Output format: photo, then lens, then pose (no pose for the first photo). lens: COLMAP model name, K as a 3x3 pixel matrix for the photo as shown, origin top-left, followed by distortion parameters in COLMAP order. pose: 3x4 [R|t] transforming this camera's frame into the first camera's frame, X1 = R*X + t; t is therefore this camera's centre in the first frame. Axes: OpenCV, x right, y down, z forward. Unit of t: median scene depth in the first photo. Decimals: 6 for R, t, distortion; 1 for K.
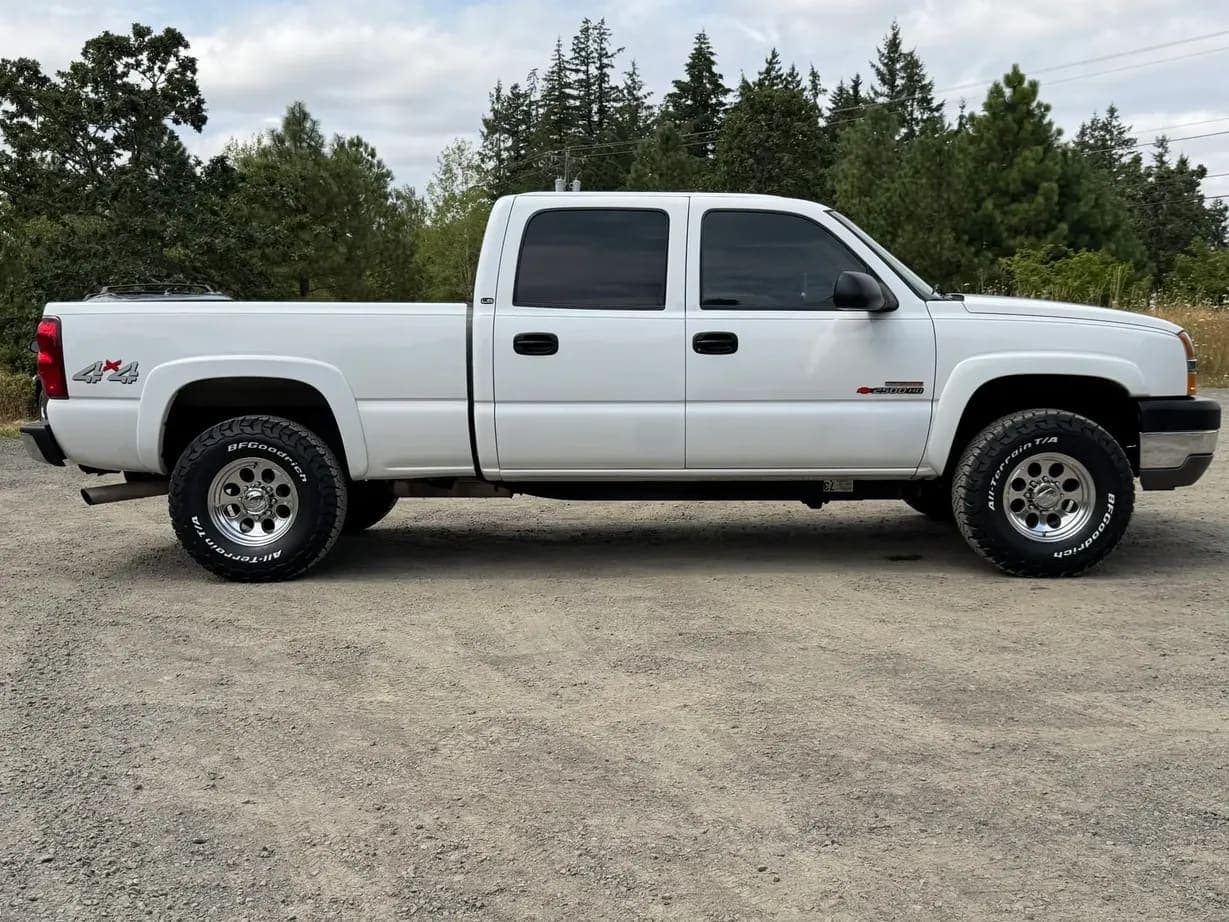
lens RADIAL K [[1332.0, 0, 614.5], [0, 1332.0, 461.0], [0, 0, 1]] dist [0.196583, -0.450622]
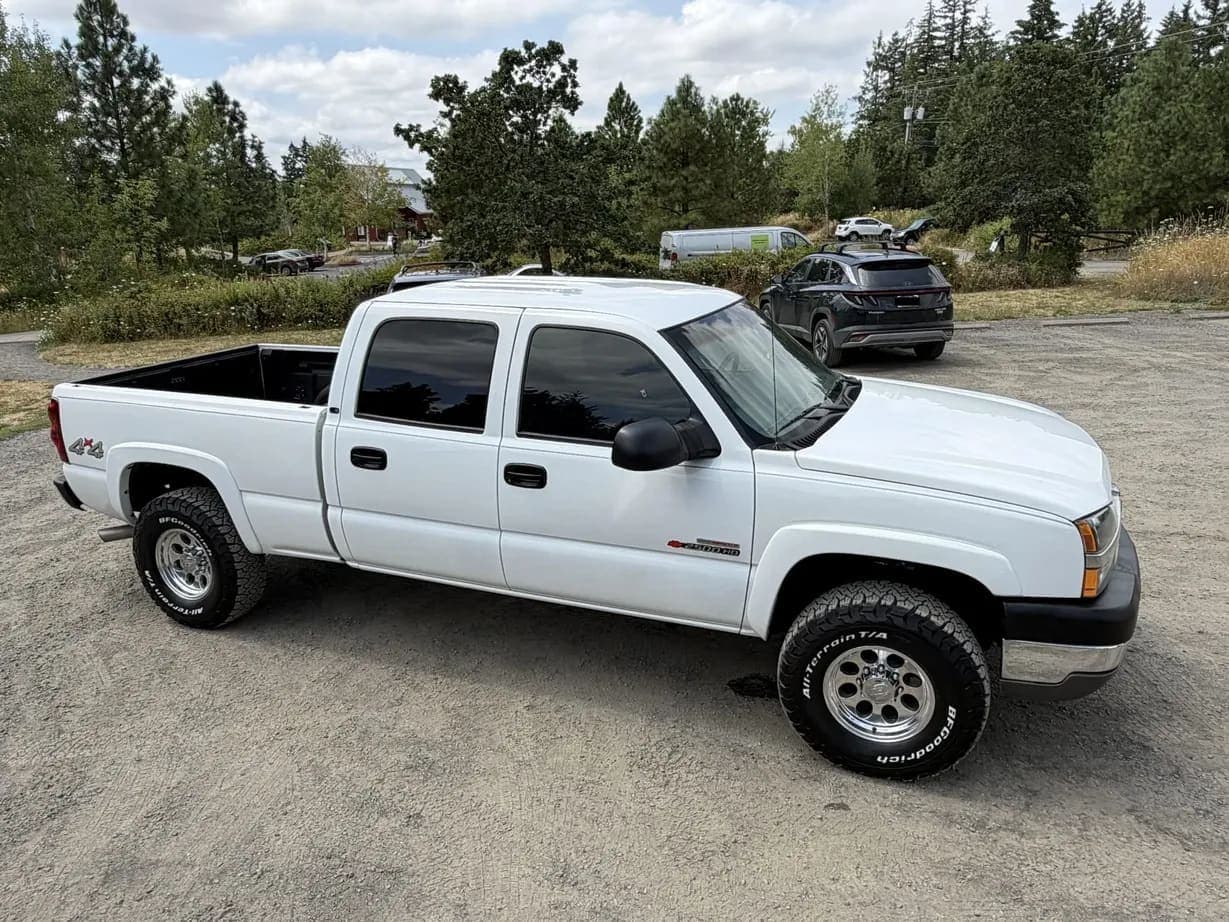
lens RADIAL K [[861.3, 0, 611.3], [0, 861.3, 458.1], [0, 0, 1]] dist [0.003592, -0.002579]
pose [[0.927275, 0.092250, -0.362836, 0.345117], [-0.024813, 0.982179, 0.186303, -0.211625], [0.373557, -0.163751, 0.913039, 0.466882]]
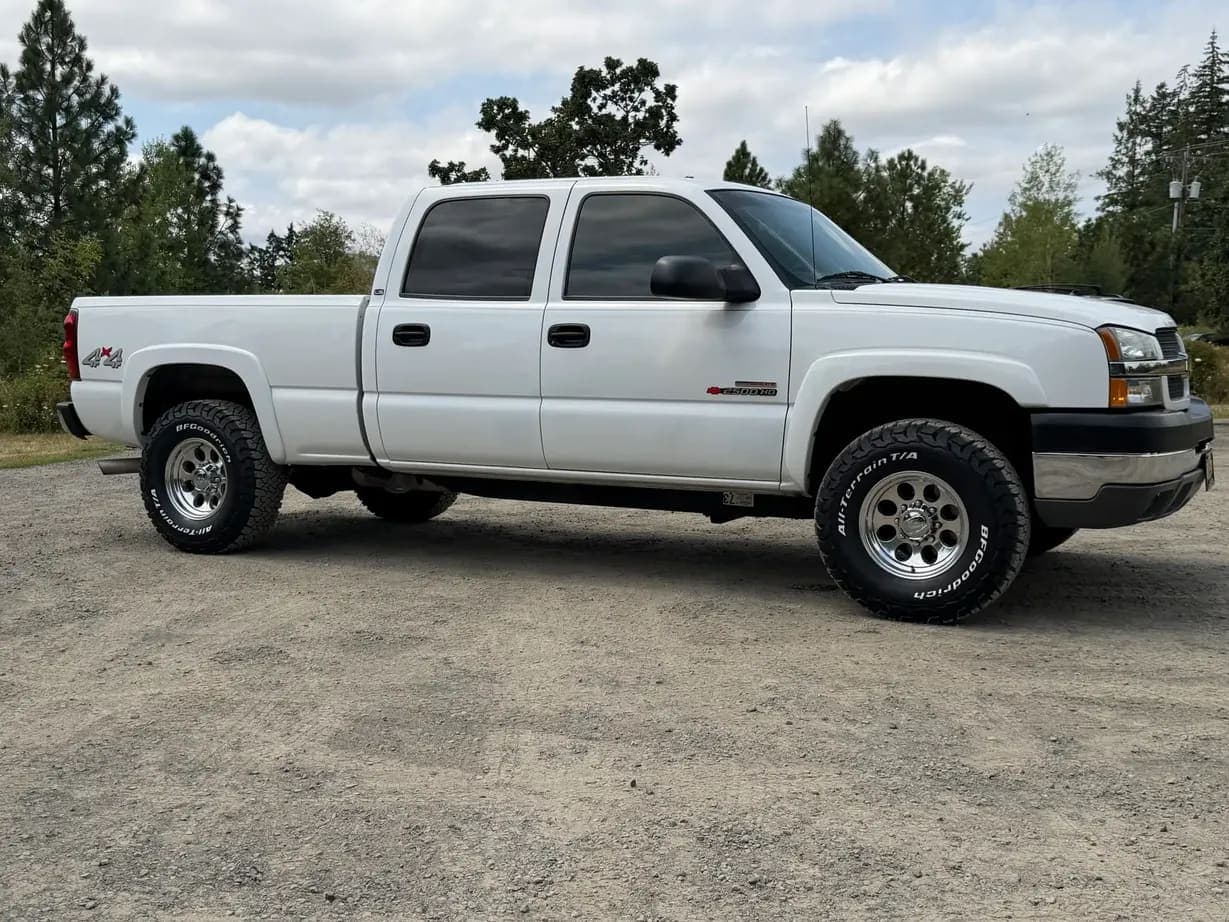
lens RADIAL K [[1332.0, 0, 614.5], [0, 1332.0, 461.0], [0, 0, 1]] dist [0.196583, -0.450622]
pose [[0.891310, 0.048367, -0.450808, 0.521994], [-0.054646, 0.998505, -0.000913, -0.001581], [0.450090, 0.025449, 0.892621, 0.181487]]
